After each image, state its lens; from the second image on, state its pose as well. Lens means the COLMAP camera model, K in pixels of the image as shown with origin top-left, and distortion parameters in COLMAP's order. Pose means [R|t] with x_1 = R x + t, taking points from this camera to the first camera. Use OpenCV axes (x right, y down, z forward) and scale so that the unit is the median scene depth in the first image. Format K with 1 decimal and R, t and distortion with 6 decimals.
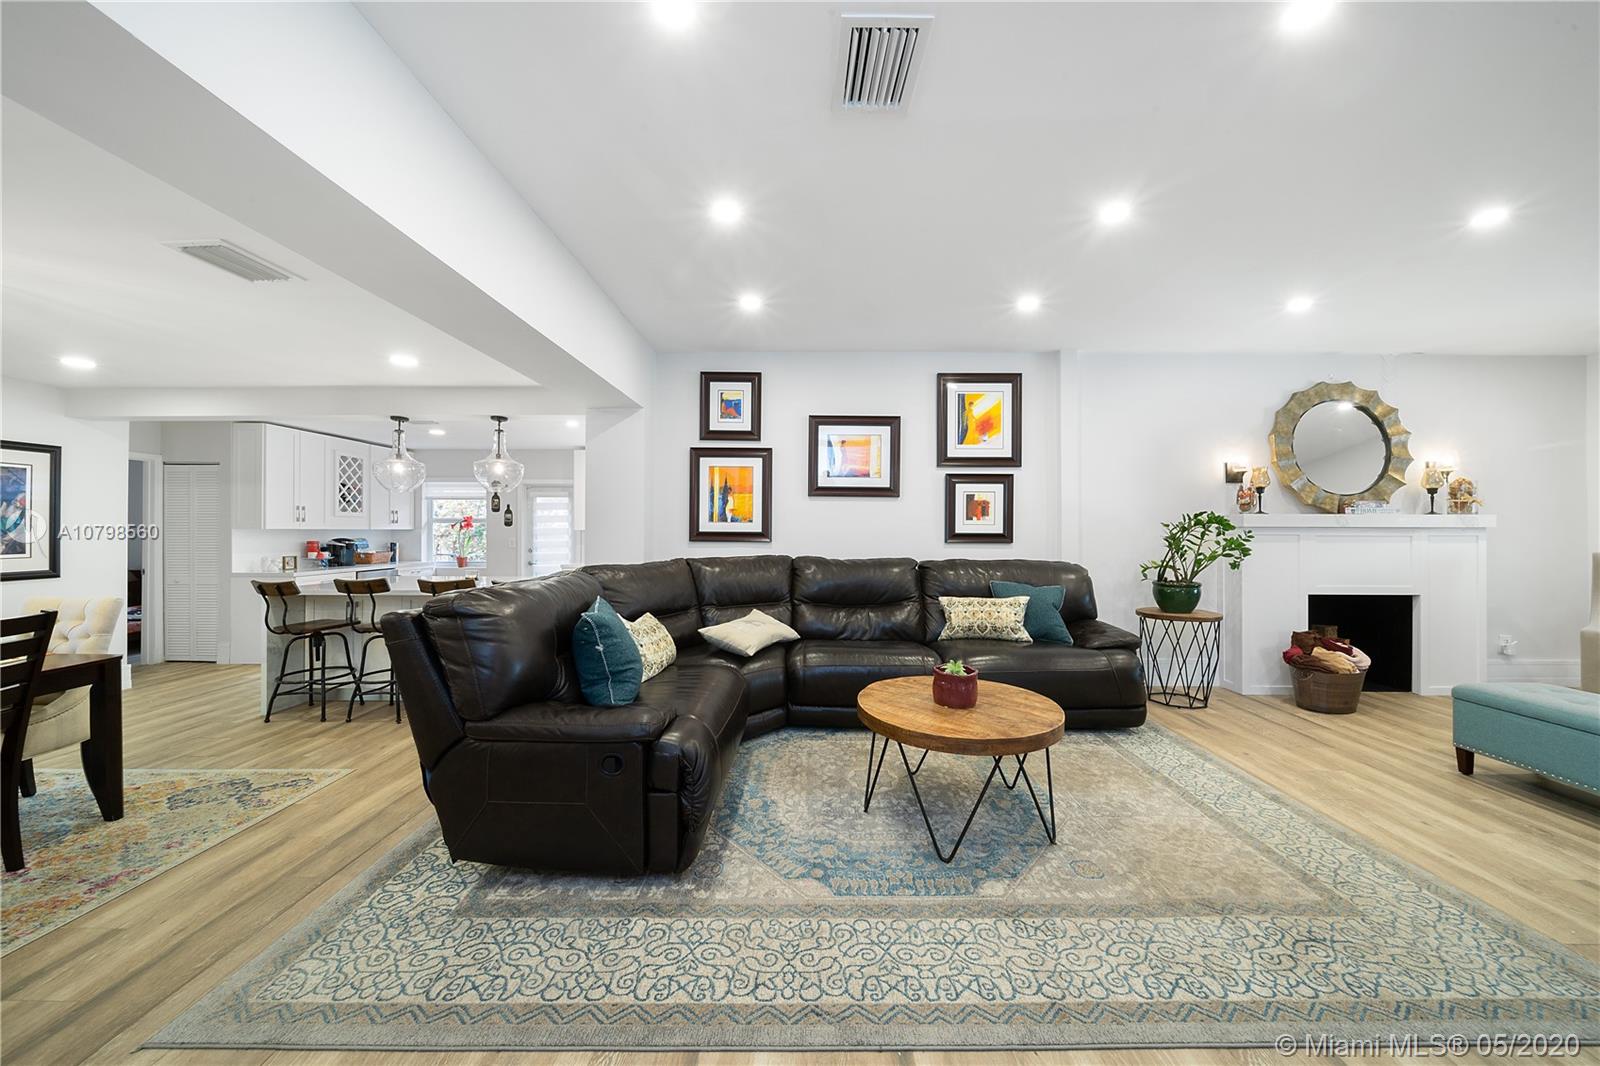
lens RADIAL K [[559.0, 0, 805.8], [0, 559.0, 529.3], [0, 0, 1]] dist [-0.001461, -0.001944]
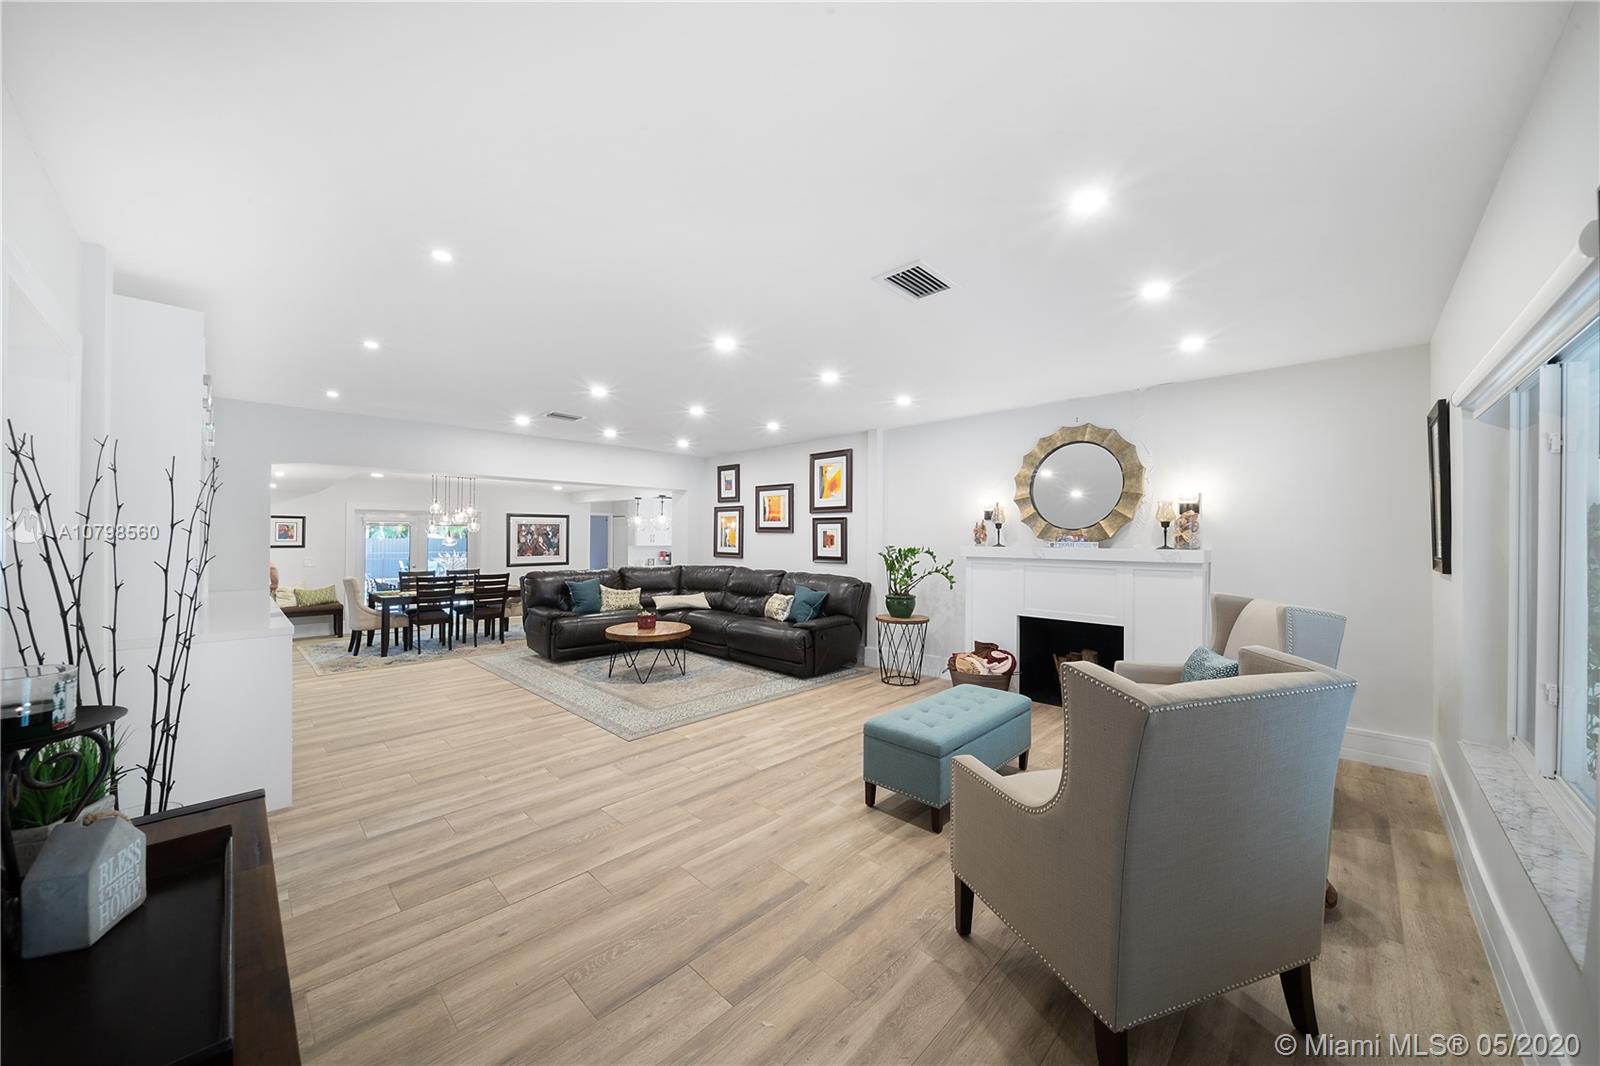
lens RADIAL K [[559.0, 0, 805.8], [0, 559.0, 529.3], [0, 0, 1]] dist [-0.001461, -0.001944]
pose [[0.726653, -0.009192, -0.686943, 1.312912], [-0.000329, 0.999906, -0.013728, -0.045581], [0.687005, 0.010201, 0.726581, -0.156248]]
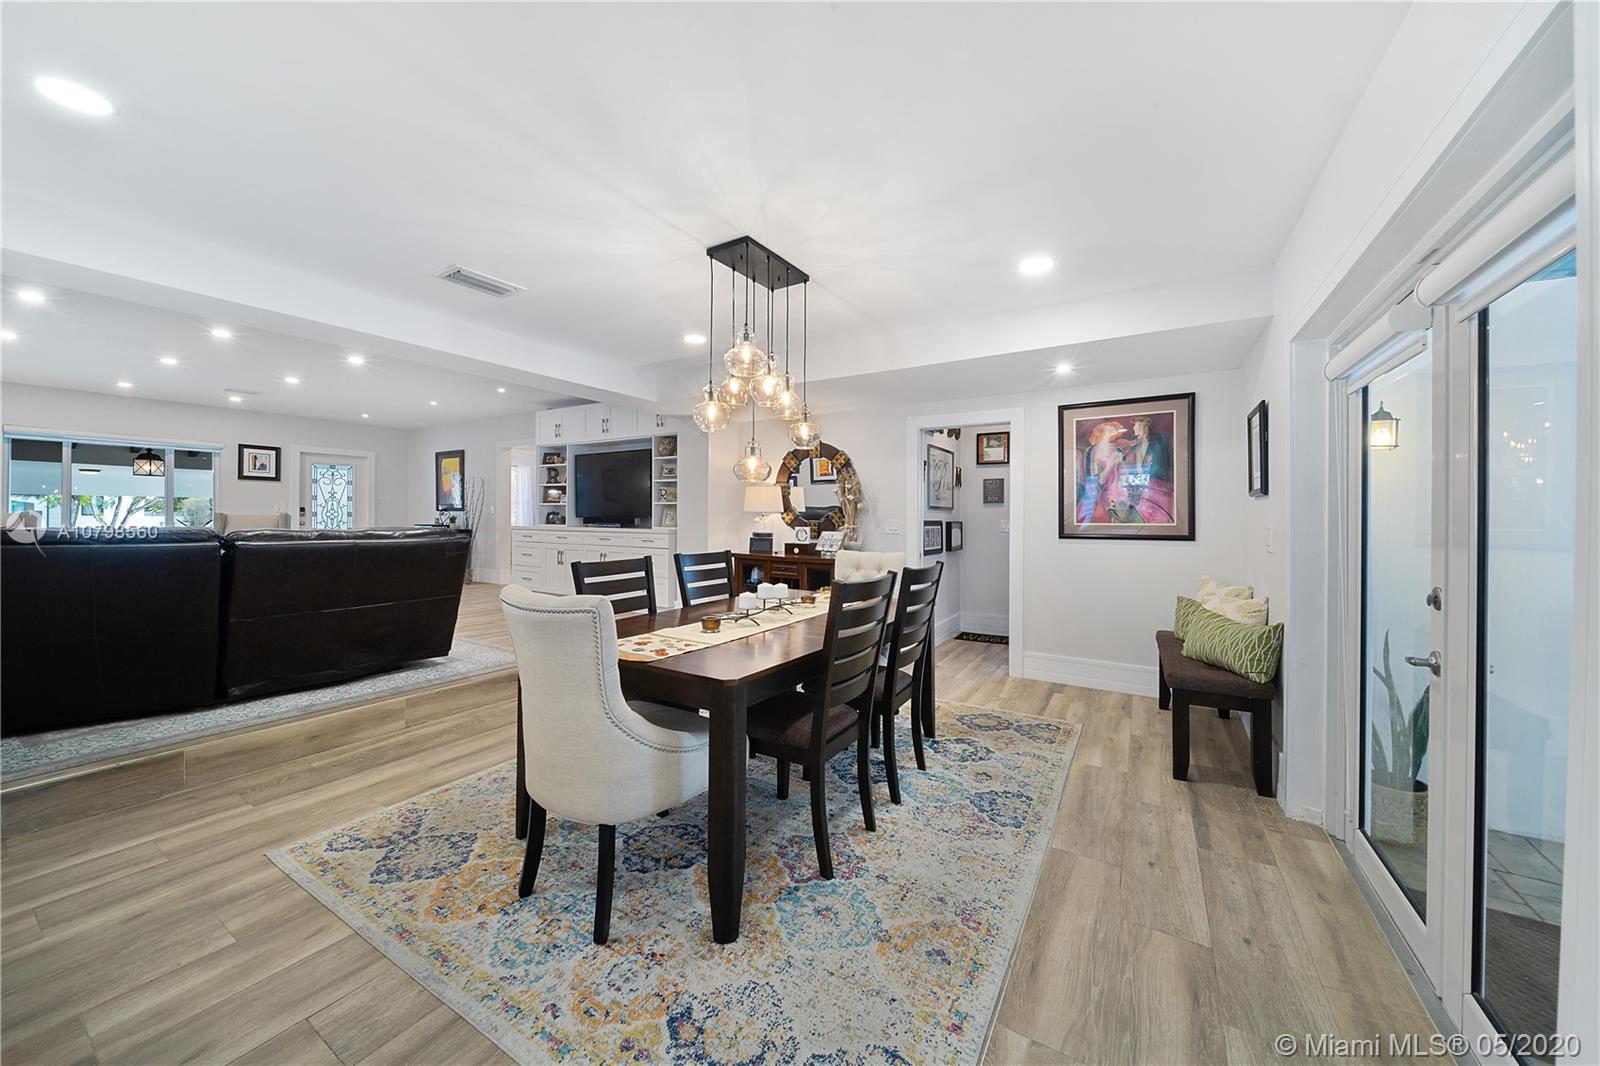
lens RADIAL K [[566.2, 0, 803.3], [0, 566.2, 518.1], [0, 0, 1]] dist [-0.003361, -0.000164]
pose [[-0.856311, -0.010875, 0.516345, -1.233020], [-0.011458, 0.999932, 0.002058, 0.025940], [-0.516333, -0.004154, -0.856378, 0.914108]]
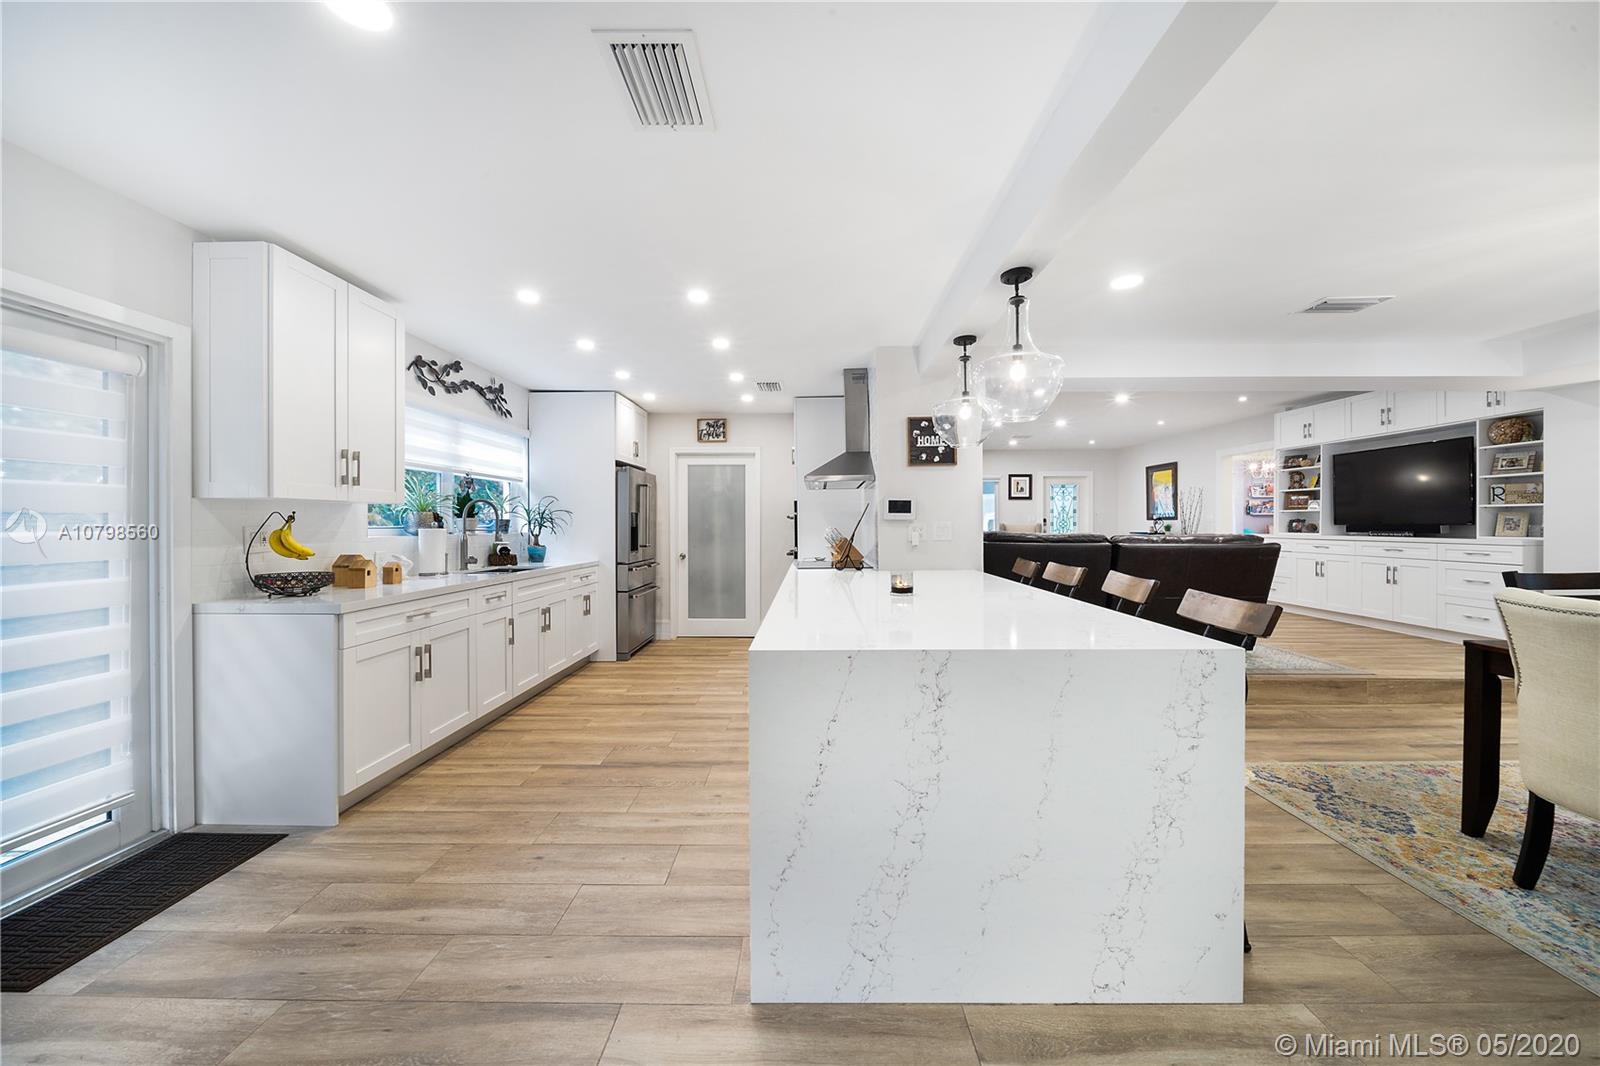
lens RADIAL K [[559.0, 0, 805.8], [0, 559.0, 529.3], [0, 0, 1]] dist [-0.001461, -0.001944]
pose [[0.004373, -0.013032, 0.999906, -1.269250], [0.000616, 0.999915, 0.013030, 0.026508], [-0.999990, 0.000559, 0.004380, 1.220941]]
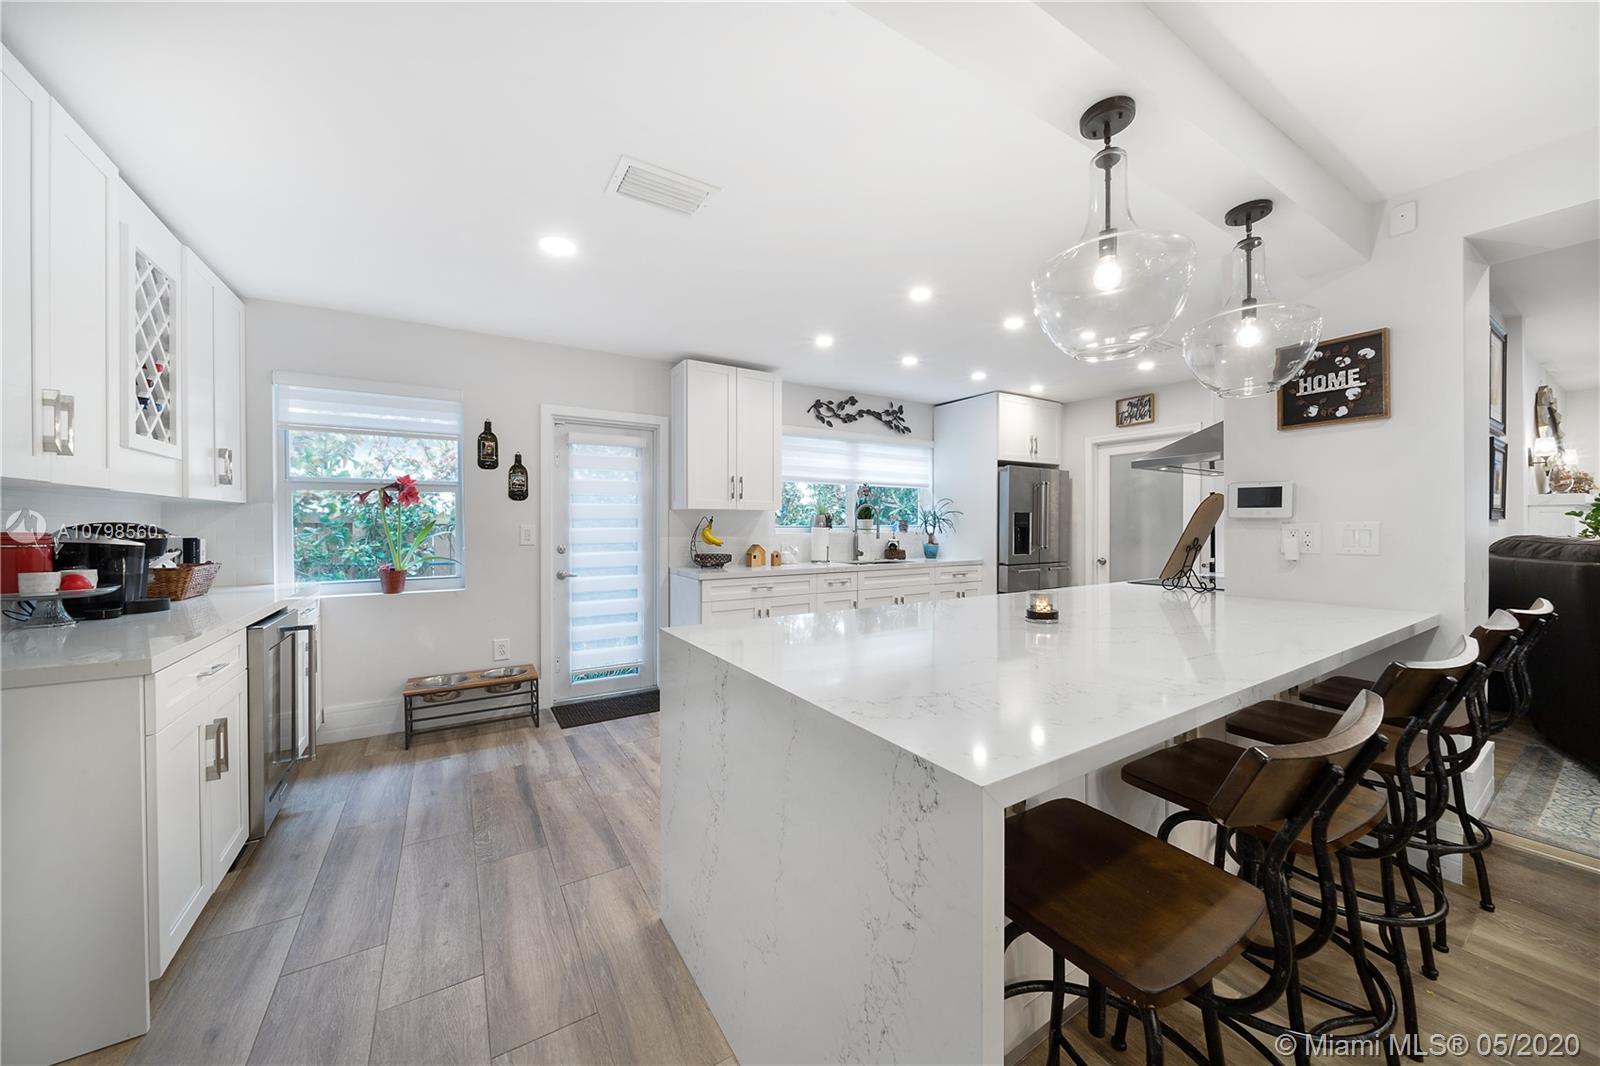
lens RADIAL K [[559.0, 0, 805.8], [0, 559.0, 529.3], [0, 0, 1]] dist [-0.001461, -0.001944]
pose [[0.842113, -0.008320, 0.539238, -1.062665], [0.002419, 0.999929, 0.011650, 0.026515], [-0.539296, -0.008506, 0.842073, 0.850015]]
